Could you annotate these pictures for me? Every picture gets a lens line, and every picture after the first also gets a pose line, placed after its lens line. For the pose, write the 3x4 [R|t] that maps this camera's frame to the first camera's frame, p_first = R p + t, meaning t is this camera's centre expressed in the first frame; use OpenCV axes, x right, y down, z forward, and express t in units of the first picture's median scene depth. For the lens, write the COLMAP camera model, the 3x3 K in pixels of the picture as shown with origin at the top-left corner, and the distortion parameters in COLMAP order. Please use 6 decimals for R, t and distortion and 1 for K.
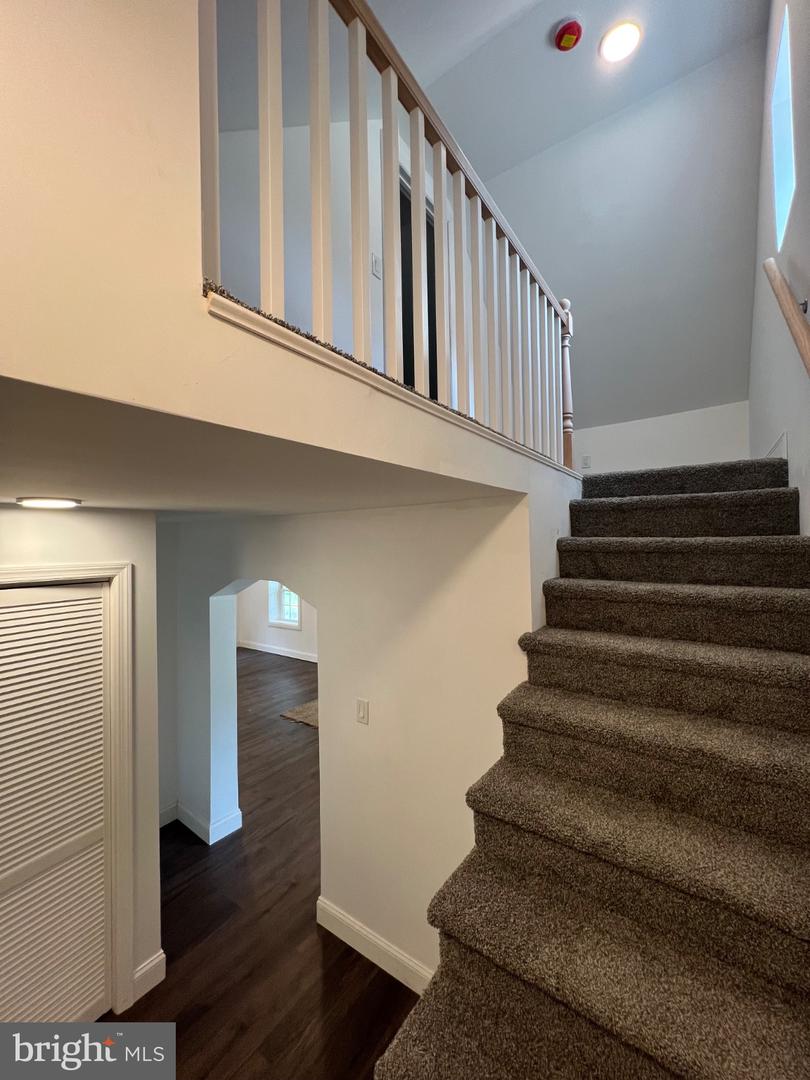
lens RADIAL K [[433.0, 0, 404.7], [0, 433.0, 539.2], [0, 0, 1]] dist [0.000492, 0.000488]
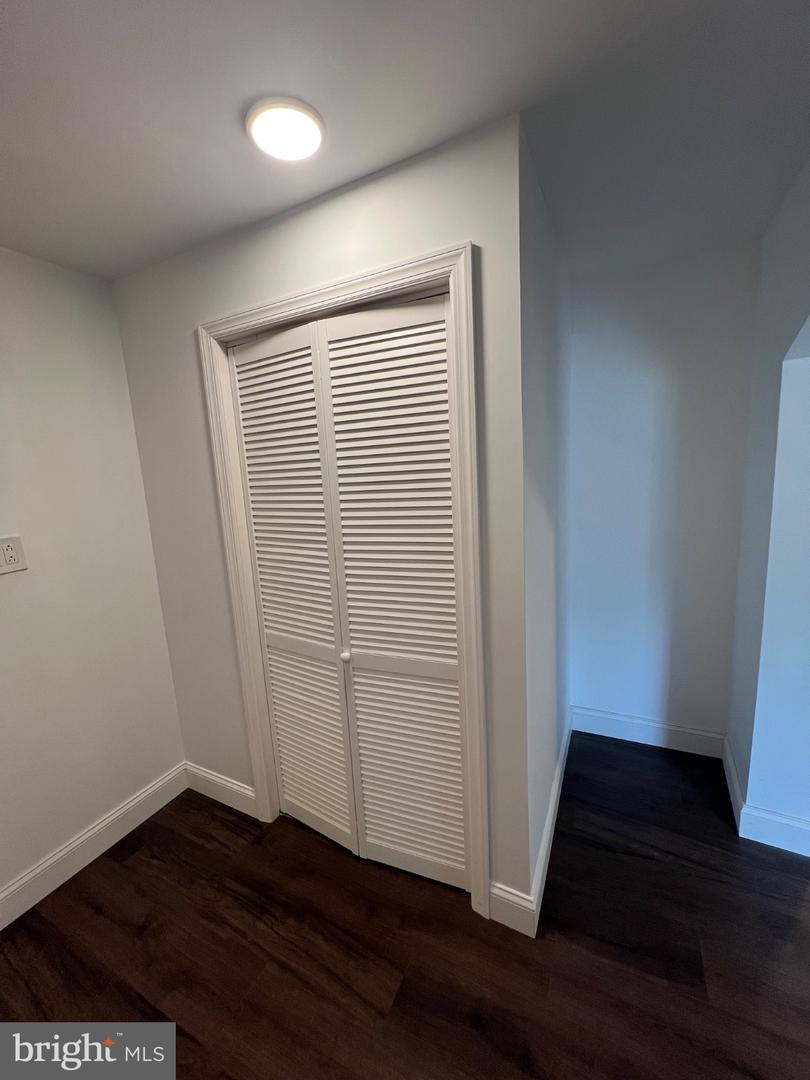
lens RADIAL K [[433.0, 0, 406.0], [0, 433.0, 532.4], [0, 0, 1]] dist [0.000492, 0.000488]
pose [[0.157904, 0.160472, -0.974328, -0.060957], [0.076097, 0.981795, 0.174035, 0.323030], [0.984518, -0.101624, 0.142817, 0.842629]]
